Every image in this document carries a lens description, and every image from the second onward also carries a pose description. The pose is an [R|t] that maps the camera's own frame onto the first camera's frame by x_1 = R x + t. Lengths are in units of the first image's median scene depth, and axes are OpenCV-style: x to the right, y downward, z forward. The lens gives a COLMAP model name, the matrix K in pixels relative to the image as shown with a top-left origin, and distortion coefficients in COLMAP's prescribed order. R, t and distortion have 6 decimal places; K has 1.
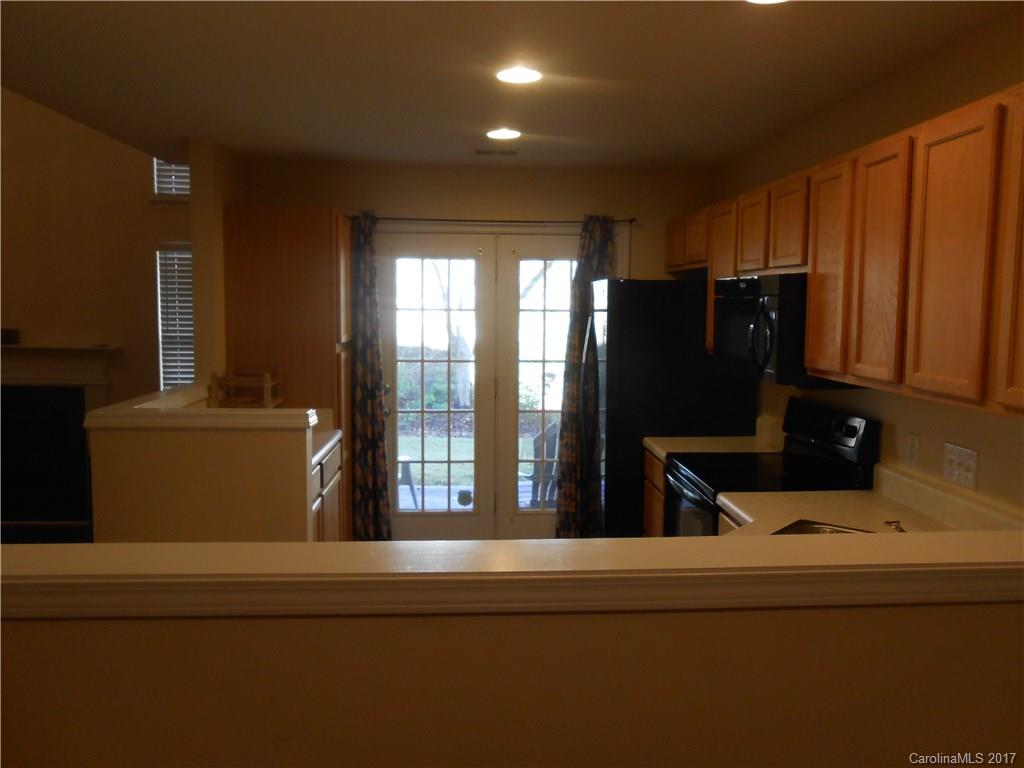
lens RADIAL K [[804.3, 0, 506.9], [0, 804.3, 382.4], [0, 0, 1]] dist [-0.009328, 0.023755]
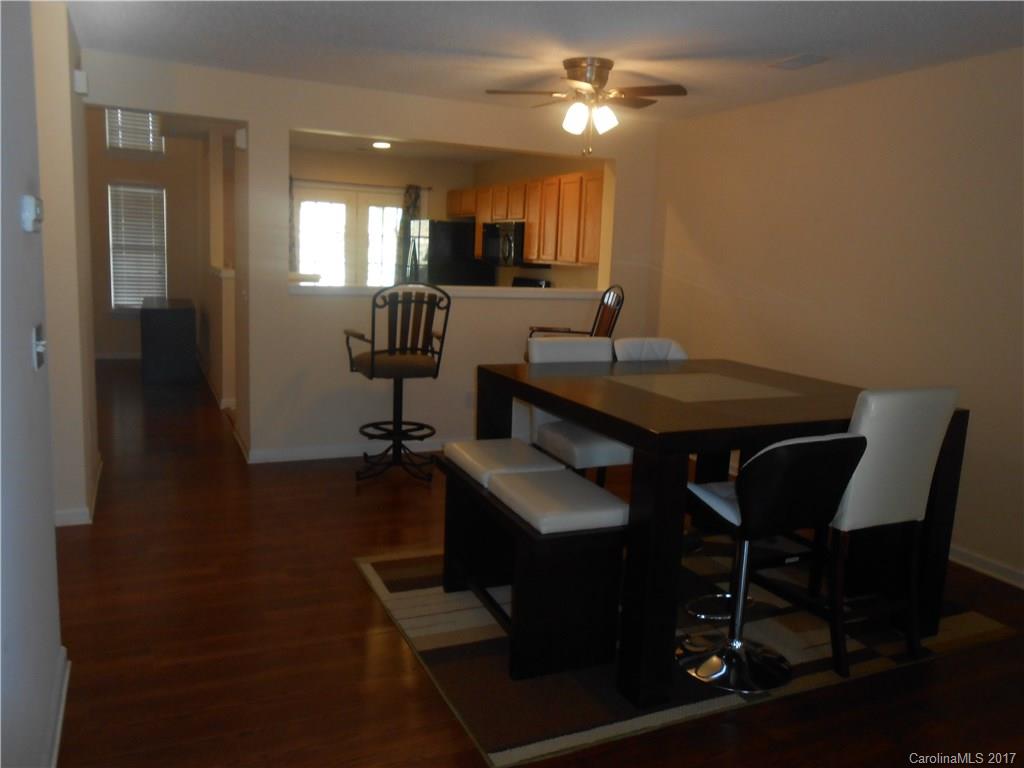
lens RADIAL K [[804.3, 0, 513.1], [0, 804.3, 381.5], [0, 0, 1]] dist [-0.009328, 0.023755]
pose [[0.927539, -0.026460, 0.372788, -0.387313], [-0.000004, 0.997490, 0.070810, 0.116942], [-0.373726, -0.065681, 0.925211, -0.854668]]
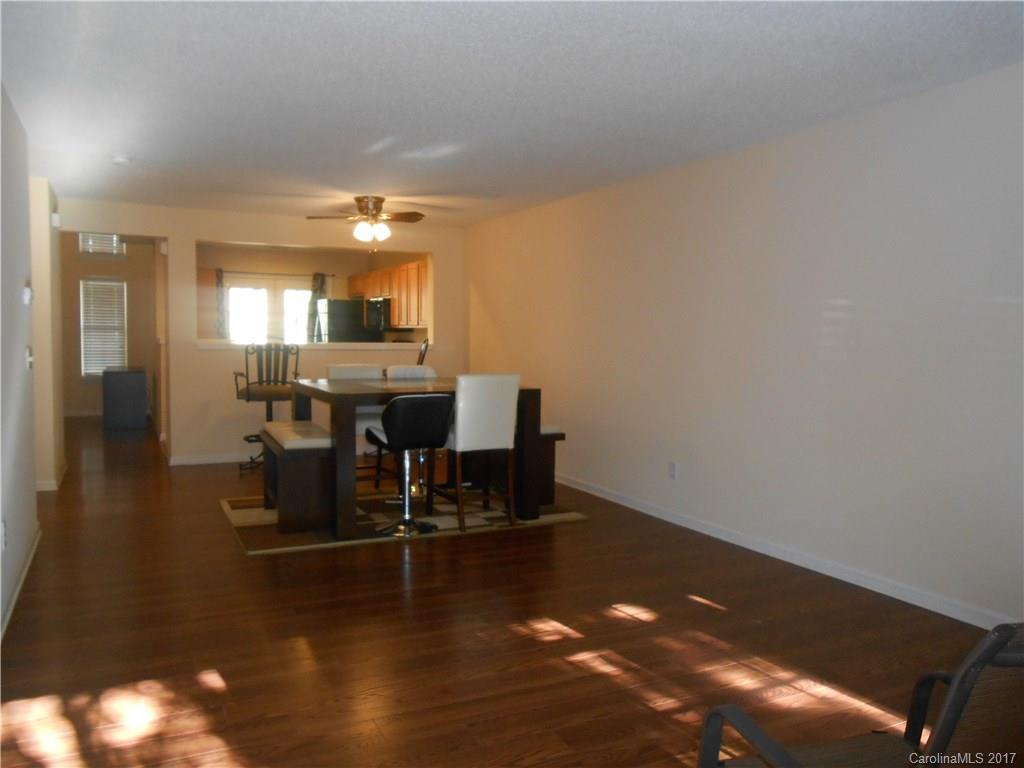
lens RADIAL K [[804.3, 0, 511.9], [0, 804.3, 384.8], [0, 0, 1]] dist [-0.009328, 0.023755]
pose [[0.920207, -0.021372, 0.390849, -0.310735], [0.032956, 0.999193, -0.022954, 0.204984], [-0.390043, 0.034003, 0.920168, -1.456196]]
